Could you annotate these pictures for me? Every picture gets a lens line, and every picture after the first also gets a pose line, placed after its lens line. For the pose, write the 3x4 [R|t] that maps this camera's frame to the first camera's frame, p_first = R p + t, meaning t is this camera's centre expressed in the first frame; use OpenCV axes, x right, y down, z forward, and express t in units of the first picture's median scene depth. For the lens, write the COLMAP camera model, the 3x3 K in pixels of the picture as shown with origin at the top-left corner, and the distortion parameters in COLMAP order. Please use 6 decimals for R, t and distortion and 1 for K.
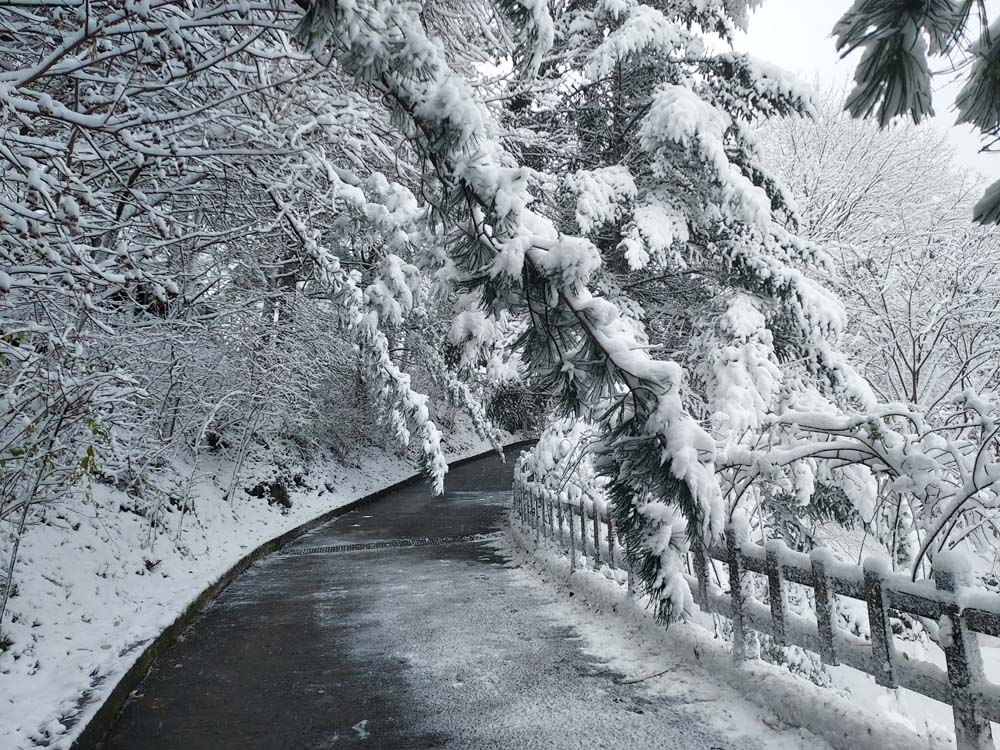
lens RADIAL K [[697.3, 0, 513.2], [0, 697.3, 375.7], [0, 0, 1]] dist [0.070853, -0.060690]
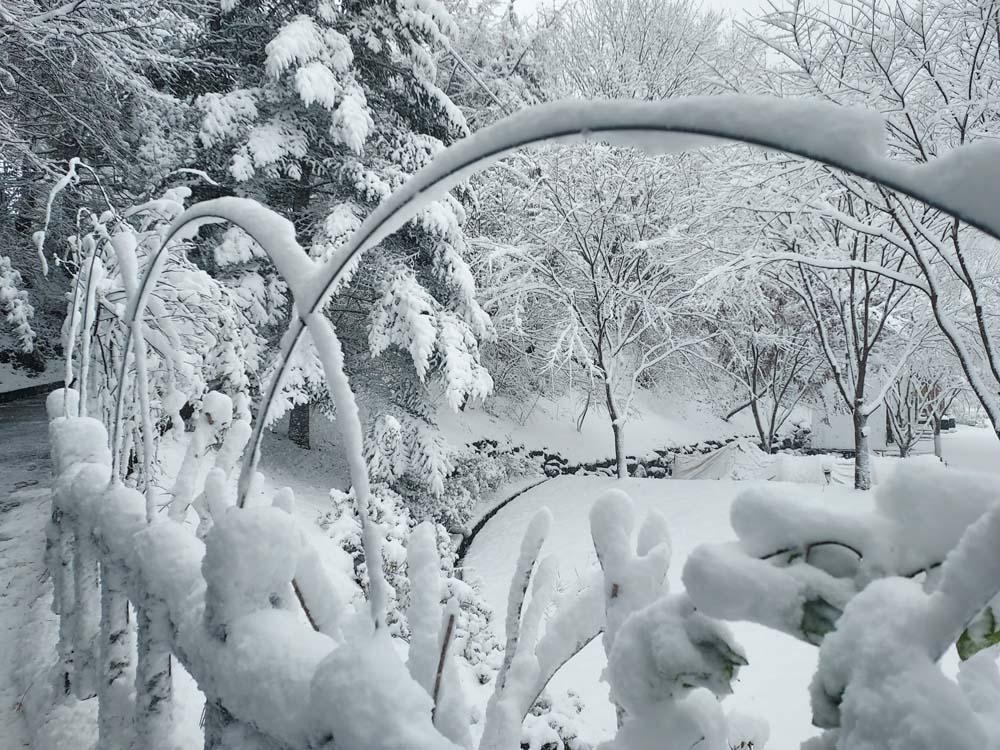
lens RADIAL K [[697.3, 0, 513.2], [0, 697.3, 375.7], [0, 0, 1]] dist [0.070853, -0.060690]
pose [[0.997248, 0.001109, 0.074129, 0.534734], [-0.013509, 0.985868, 0.166976, -0.022823], [-0.072897, -0.167518, 0.983170, -0.327912]]
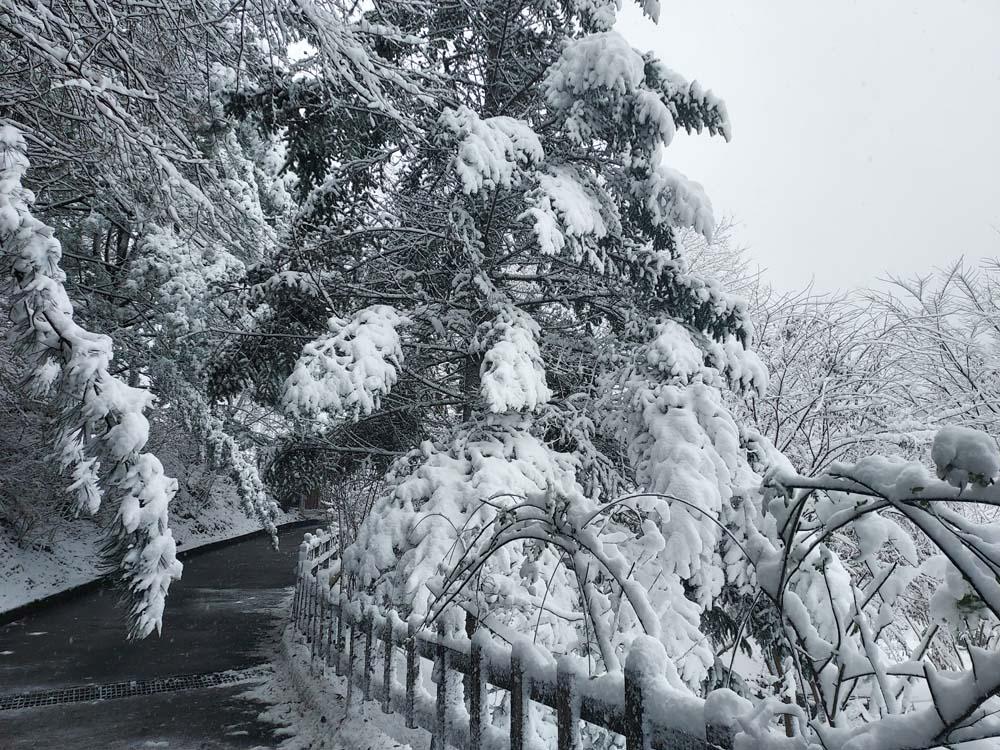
lens RADIAL K [[697.3, 0, 513.2], [0, 697.3, 375.7], [0, 0, 1]] dist [0.070853, -0.060690]
pose [[0.949004, 0.106673, 0.296668, -0.031653], [-0.070595, 0.989024, -0.129798, 0.043179], [-0.307258, 0.102235, 0.946119, 0.383823]]
